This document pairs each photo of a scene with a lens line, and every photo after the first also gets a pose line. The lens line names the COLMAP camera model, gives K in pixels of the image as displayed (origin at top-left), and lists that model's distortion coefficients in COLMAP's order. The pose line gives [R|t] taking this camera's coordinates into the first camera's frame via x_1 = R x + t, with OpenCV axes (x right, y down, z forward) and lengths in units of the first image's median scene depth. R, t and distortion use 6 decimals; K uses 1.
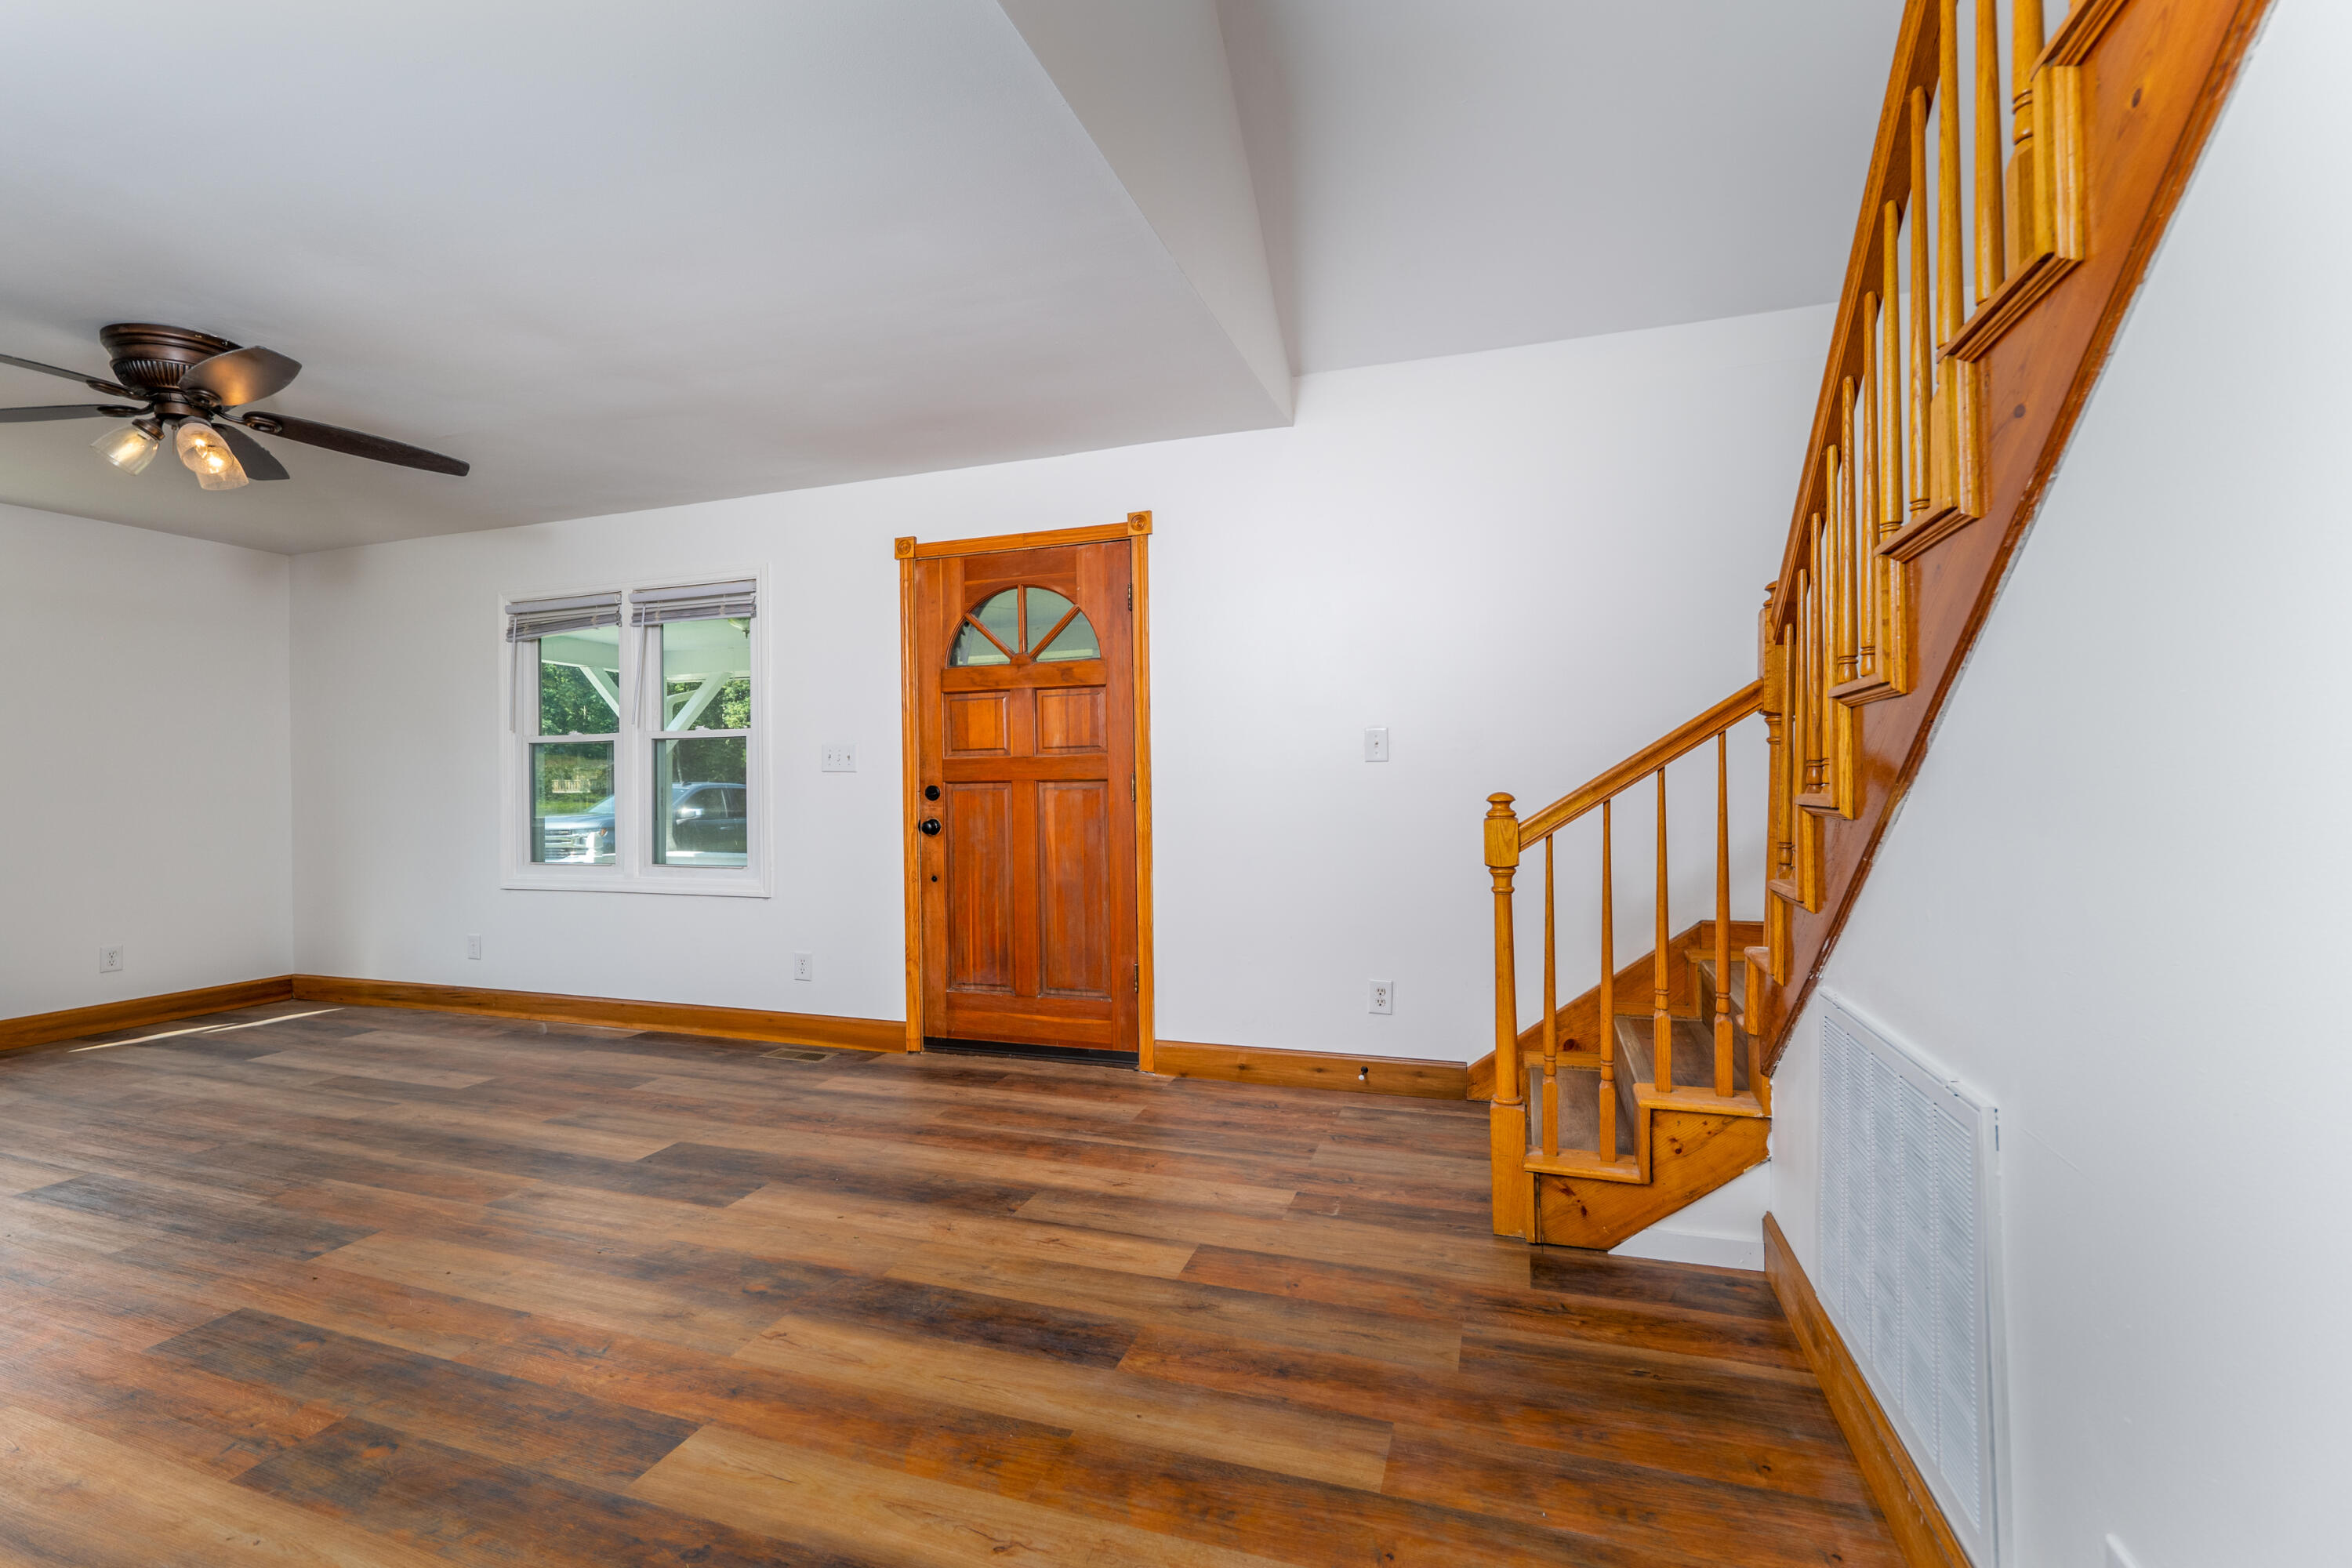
lens RADIAL K [[977.3, 0, 1267.6], [0, 977.3, 782.1], [0, 0, 1]] dist [-0.008951, 0.000437]
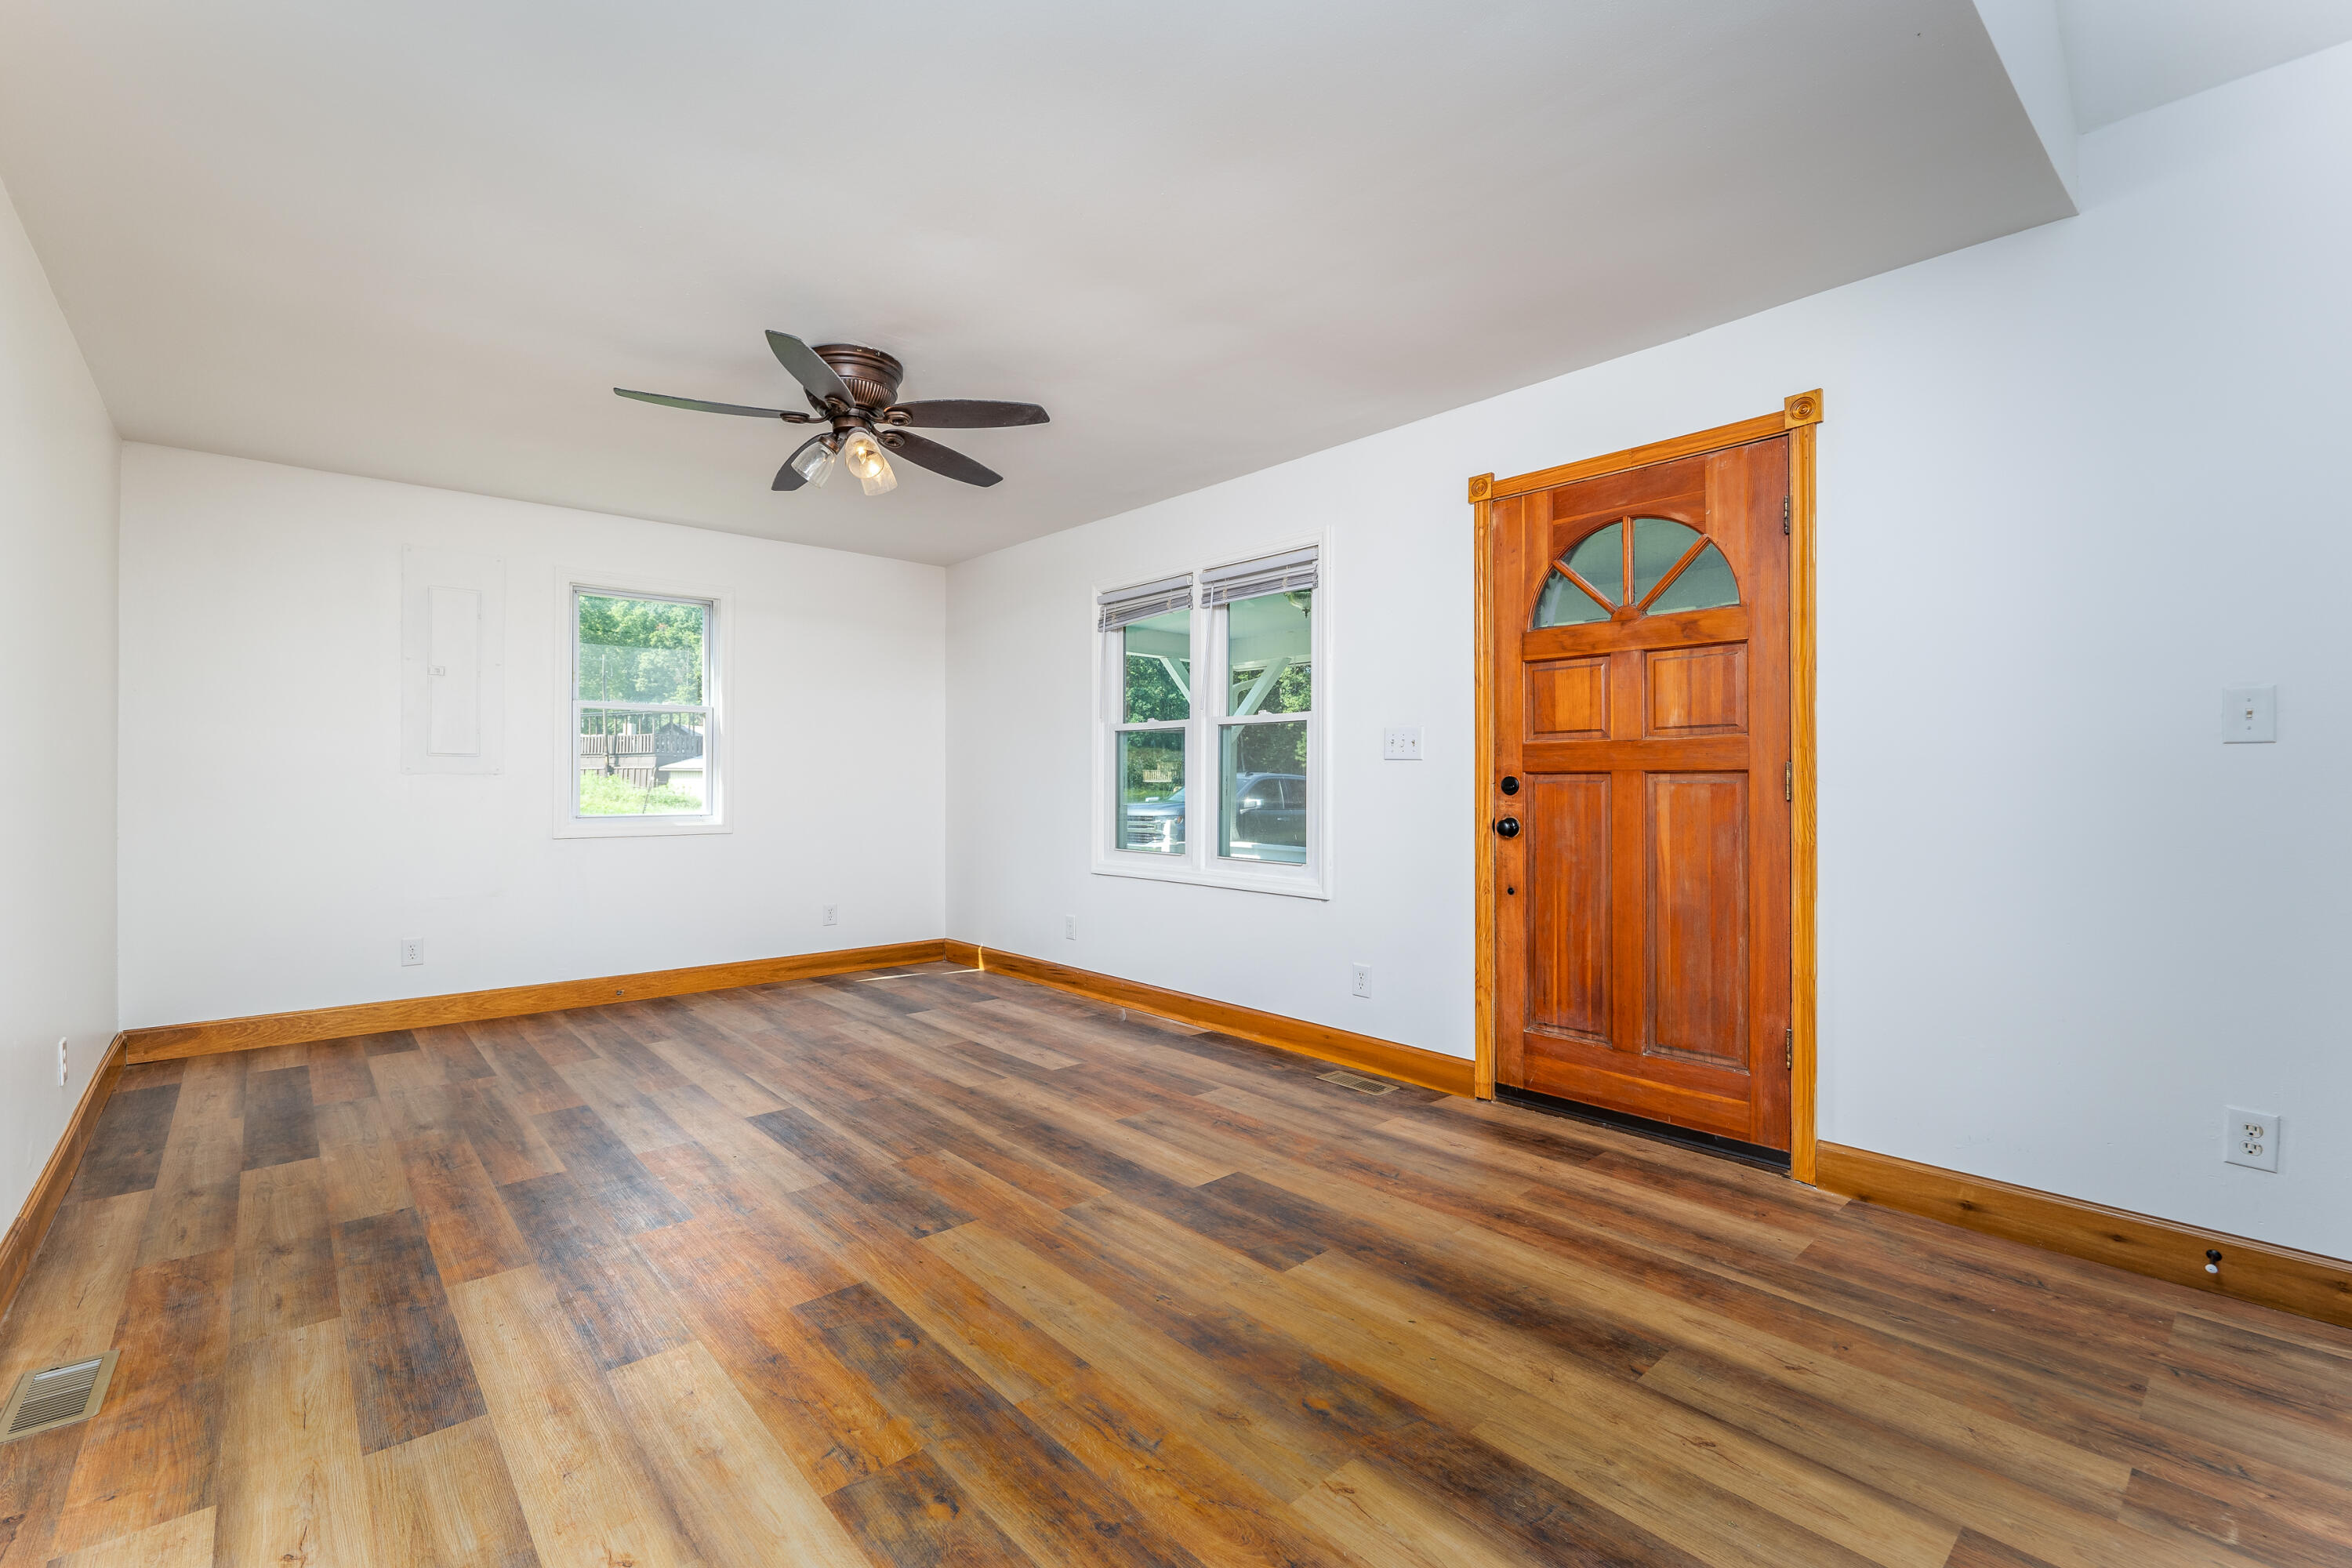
lens RADIAL K [[1079.3, 0, 1264.1], [0, 1079.3, 775.5], [0, 0, 1]] dist [0.000007, -0.000414]
pose [[0.865971, 0.009818, -0.499999, -0.078906], [-0.010347, 0.999945, 0.001715, 0.003846], [0.499988, 0.003689, 0.866025, 0.131300]]
